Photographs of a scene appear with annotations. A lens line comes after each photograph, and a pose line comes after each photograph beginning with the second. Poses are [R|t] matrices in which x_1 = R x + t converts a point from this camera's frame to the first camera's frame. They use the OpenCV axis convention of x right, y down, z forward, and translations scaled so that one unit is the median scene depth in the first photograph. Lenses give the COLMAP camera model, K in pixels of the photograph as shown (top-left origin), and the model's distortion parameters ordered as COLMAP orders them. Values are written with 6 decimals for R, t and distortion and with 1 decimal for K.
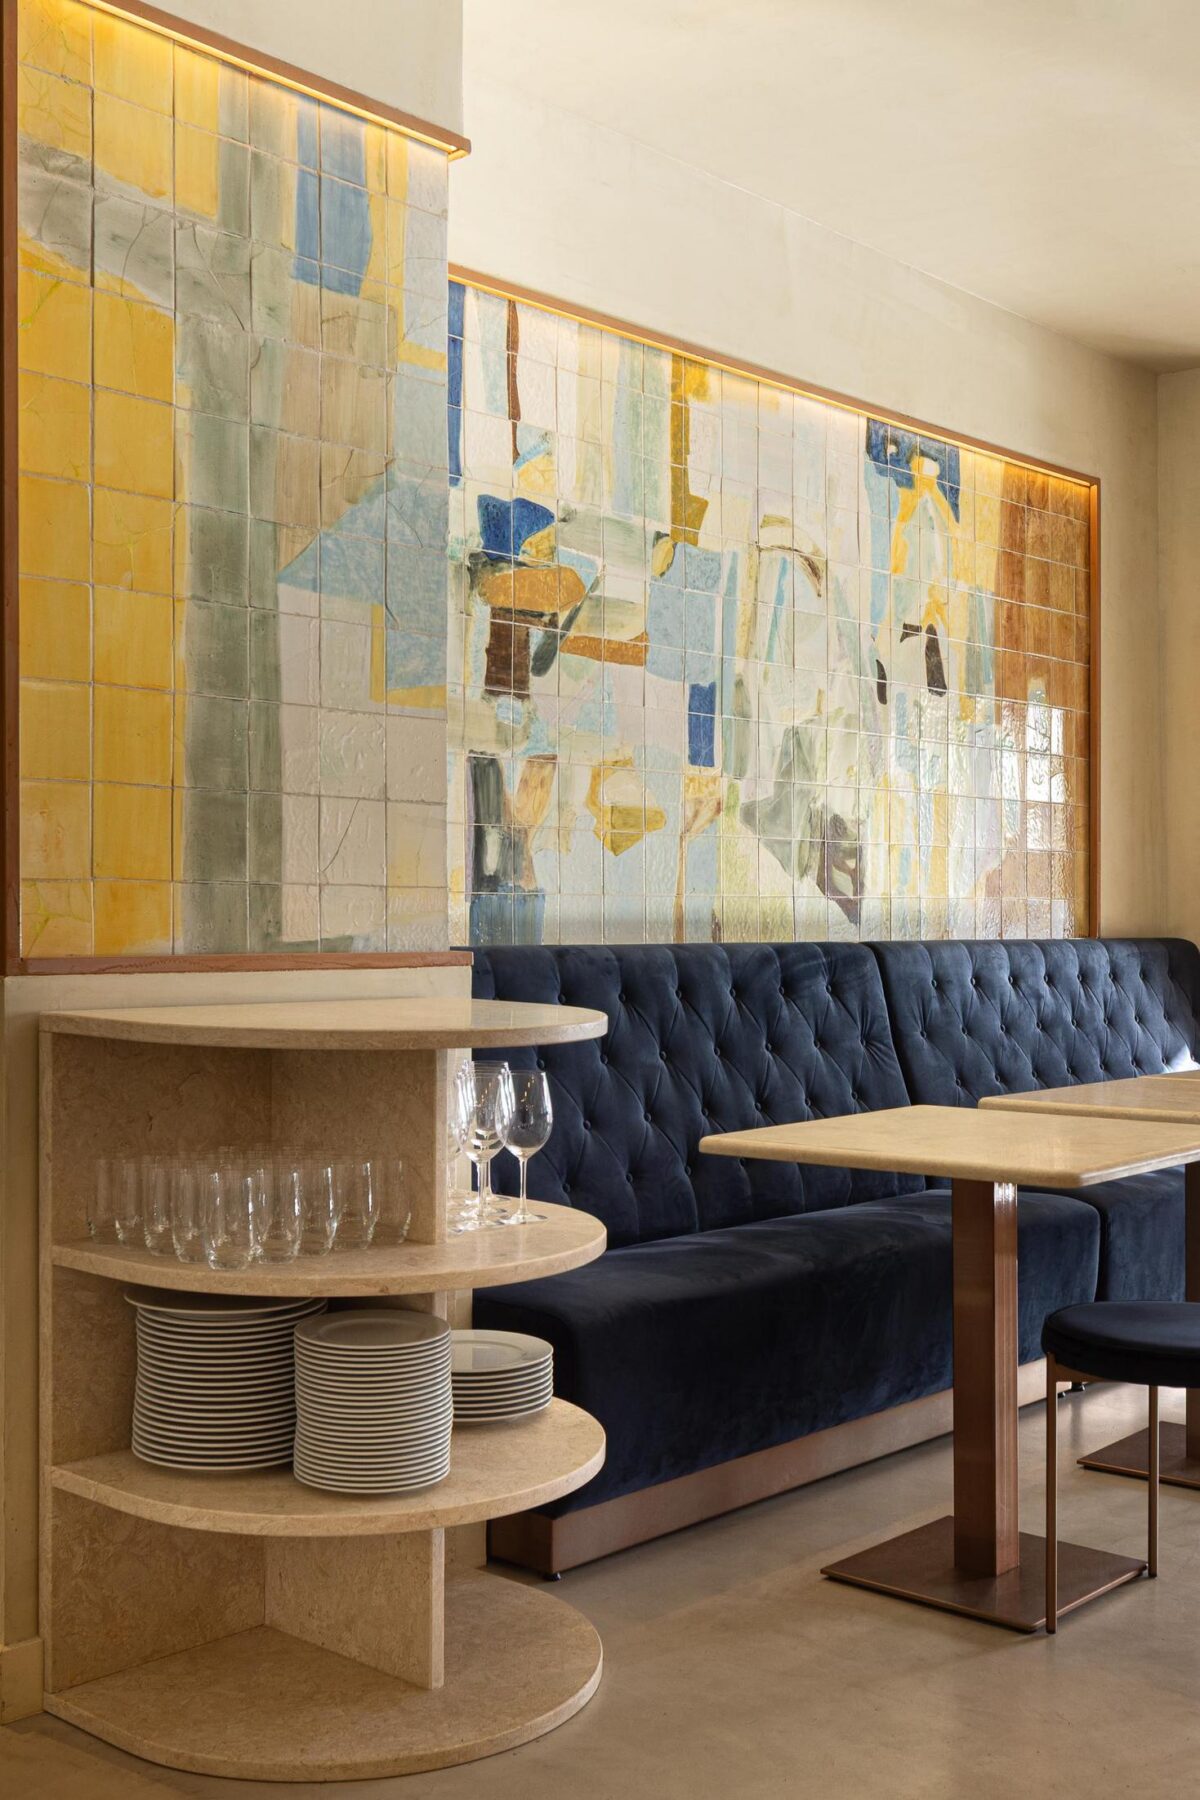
lens RADIAL K [[1928.1, 0, 498.8], [0, 1928.1, 946.6], [0, 0, 1]] dist [-0.000227, 0.000000]
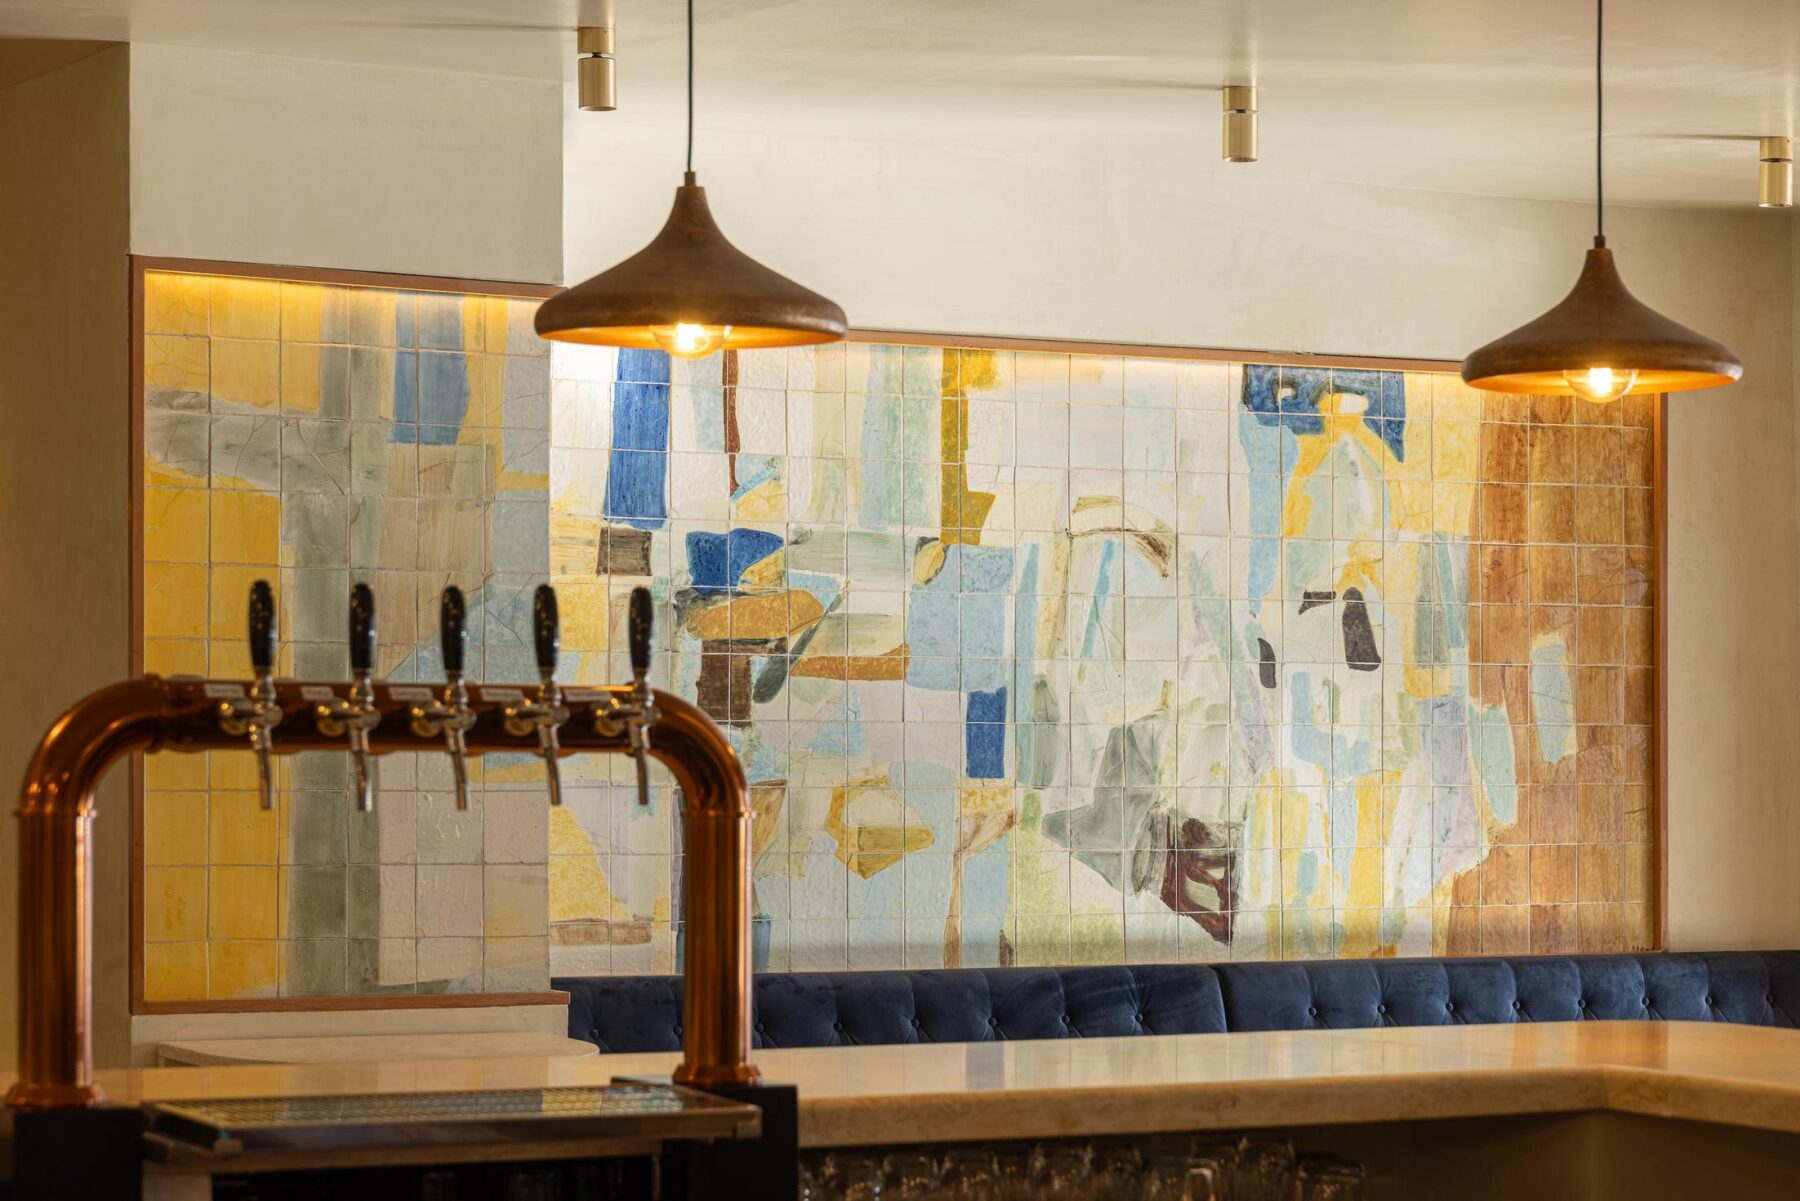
lens RADIAL K [[4253.5, 0, 735.7], [0, 4253.5, 787.8], [0, 0, 1]] dist [0.039813, 0.000000]
pose [[0.953380, 0.001666, -0.301768, 0.656502], [-0.004589, 0.999949, -0.008976, -0.074818], [0.301738, 0.009942, 0.953339, -1.077973]]
